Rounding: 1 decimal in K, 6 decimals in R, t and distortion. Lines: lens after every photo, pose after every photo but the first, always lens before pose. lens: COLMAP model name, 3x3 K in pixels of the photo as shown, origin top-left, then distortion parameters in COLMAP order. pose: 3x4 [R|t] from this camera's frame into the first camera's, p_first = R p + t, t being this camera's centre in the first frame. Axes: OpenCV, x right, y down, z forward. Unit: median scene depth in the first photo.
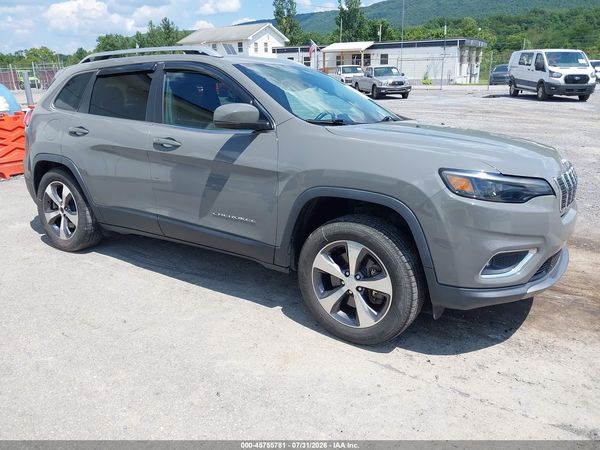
lens RADIAL K [[474.5, 0, 304.2], [0, 474.5, 219.4], [0, 0, 1]] dist [0.008095, -0.006095]
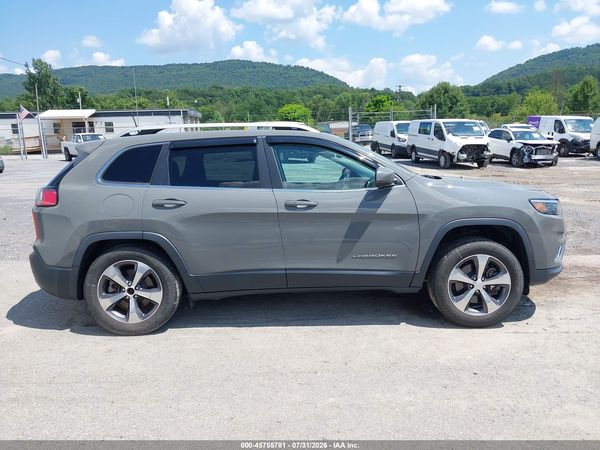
lens RADIAL K [[474.5, 0, 302.8], [0, 474.5, 225.5], [0, 0, 1]] dist [0.008095, -0.006095]
pose [[0.823213, -0.107315, 0.557497, -0.634005], [0.173941, 0.982424, -0.067735, -0.020749], [-0.540430, 0.152731, 0.827411, 0.037728]]
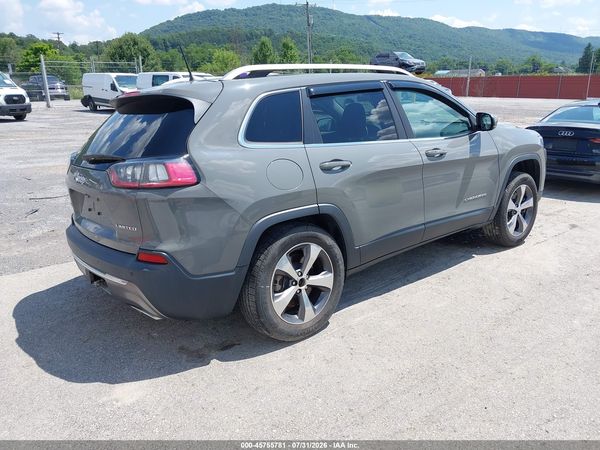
lens RADIAL K [[474.5, 0, 297.5], [0, 474.5, 219.8], [0, 0, 1]] dist [0.008095, -0.006095]
pose [[0.302513, -0.247805, 0.920369, -0.986712], [0.284504, 0.945069, 0.160943, -0.193755], [-0.909694, 0.213161, 0.356397, 0.634441]]
